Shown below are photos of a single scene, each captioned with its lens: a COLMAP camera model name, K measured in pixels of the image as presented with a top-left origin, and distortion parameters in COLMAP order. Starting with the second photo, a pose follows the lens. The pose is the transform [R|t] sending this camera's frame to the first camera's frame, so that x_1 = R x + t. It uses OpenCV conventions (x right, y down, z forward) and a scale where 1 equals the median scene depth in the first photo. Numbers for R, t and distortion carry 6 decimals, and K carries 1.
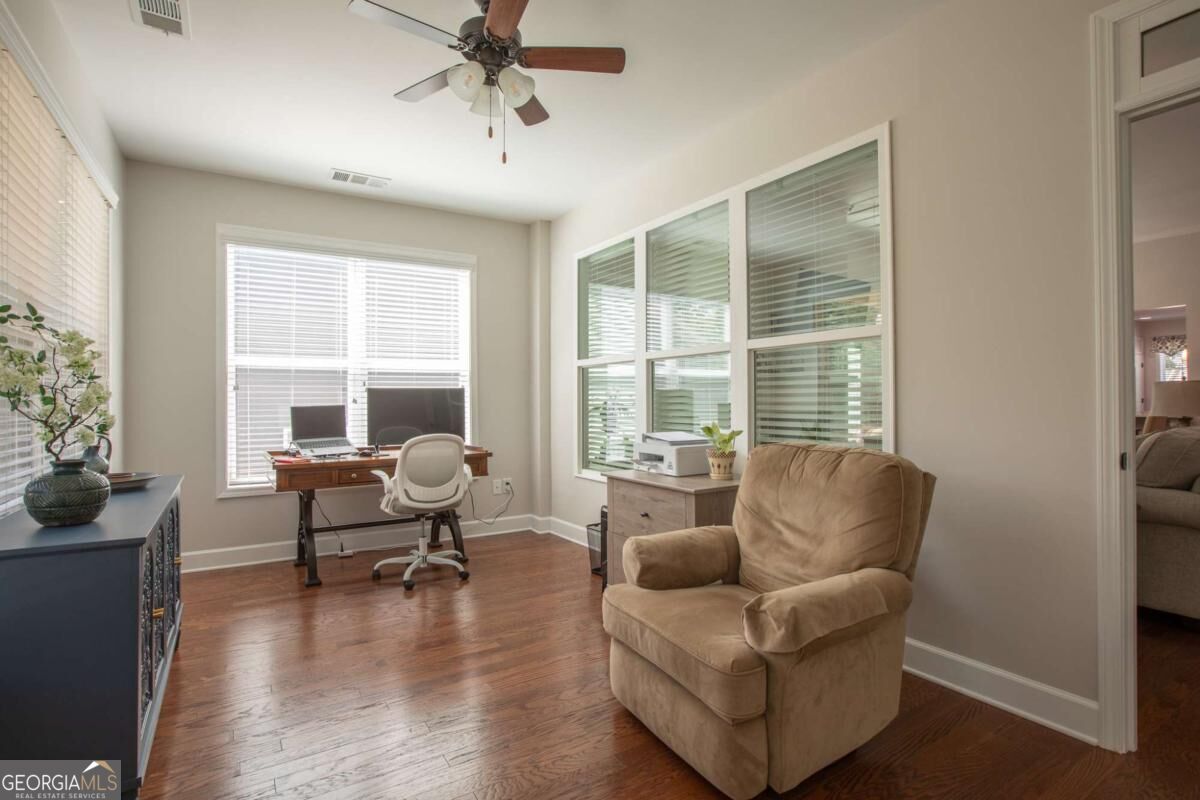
lens RADIAL K [[586.4, 0, 600.0], [0, 586.4, 400.0], [0, 0, 1]] dist [-0.003125, -0.000264]
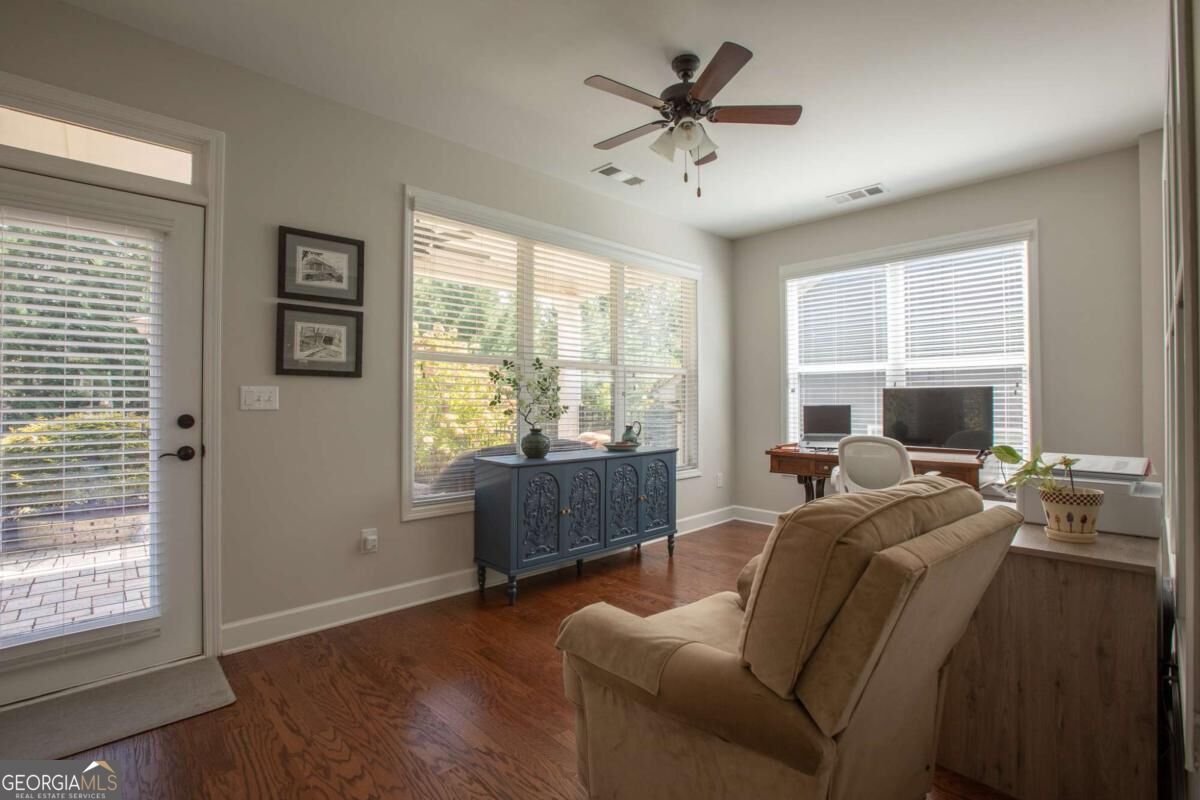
lens RADIAL K [[561.1, 0, 600.0], [0, 561.1, 400.0], [0, 0, 1]] dist [-0.013907, -0.000433]
pose [[0.214684, 0.002836, -0.976680, 0.497010], [0.000501, 0.999995, 0.003013, -0.003736], [0.976683, -0.001136, 0.214681, 0.324366]]
